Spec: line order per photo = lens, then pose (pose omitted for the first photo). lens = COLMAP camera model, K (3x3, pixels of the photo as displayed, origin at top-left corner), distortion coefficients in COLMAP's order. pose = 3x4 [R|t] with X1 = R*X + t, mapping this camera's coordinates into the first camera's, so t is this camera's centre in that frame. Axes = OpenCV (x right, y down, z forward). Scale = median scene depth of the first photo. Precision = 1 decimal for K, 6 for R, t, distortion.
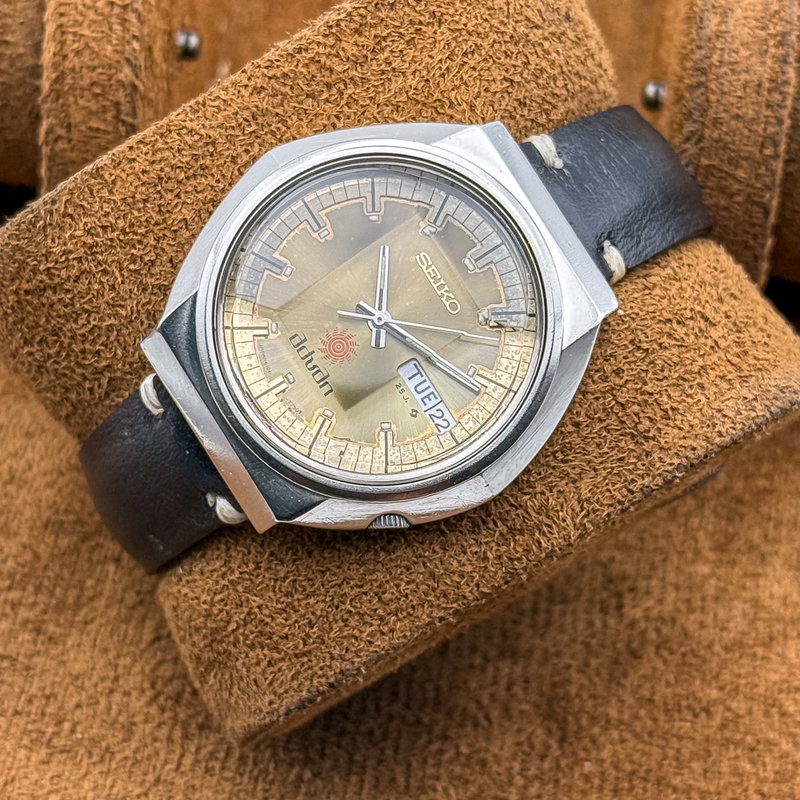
lens RADIAL K [[2947.5, 0, 400.0], [0, 2947.5, 400.0], [0, 0, 1]] dist [0.154185, 0.785718]
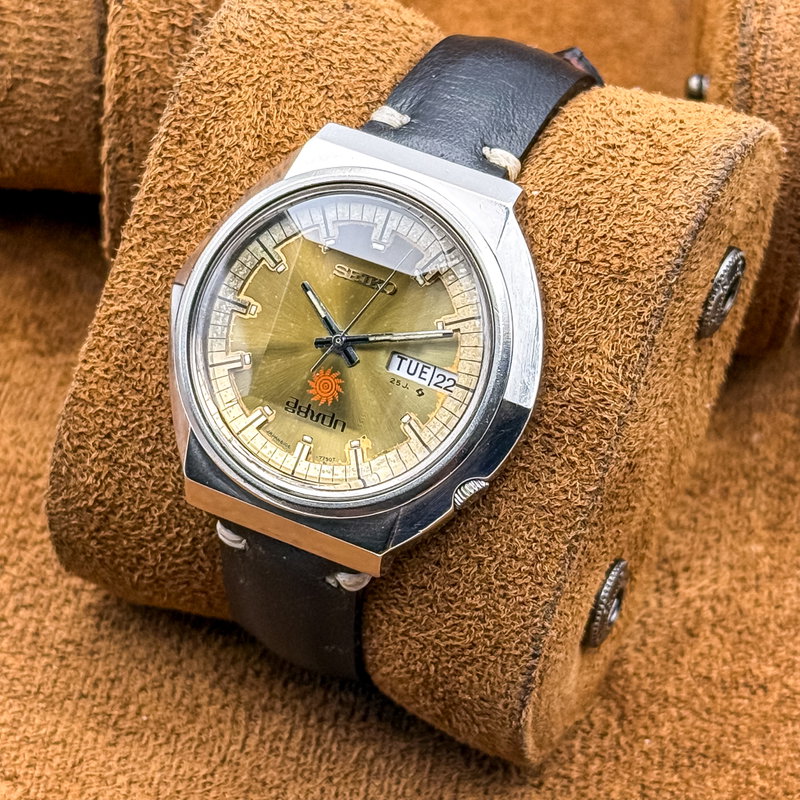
lens RADIAL K [[2947.5, 0, 400.0], [0, 2947.5, 400.0], [0, 0, 1]] dist [0.154185, 0.785718]
pose [[0.771061, -0.613176, -0.171698, 0.170255], [0.589648, 0.789353, -0.170988, 0.174221], [0.240376, 0.030601, 0.970197, -0.001048]]
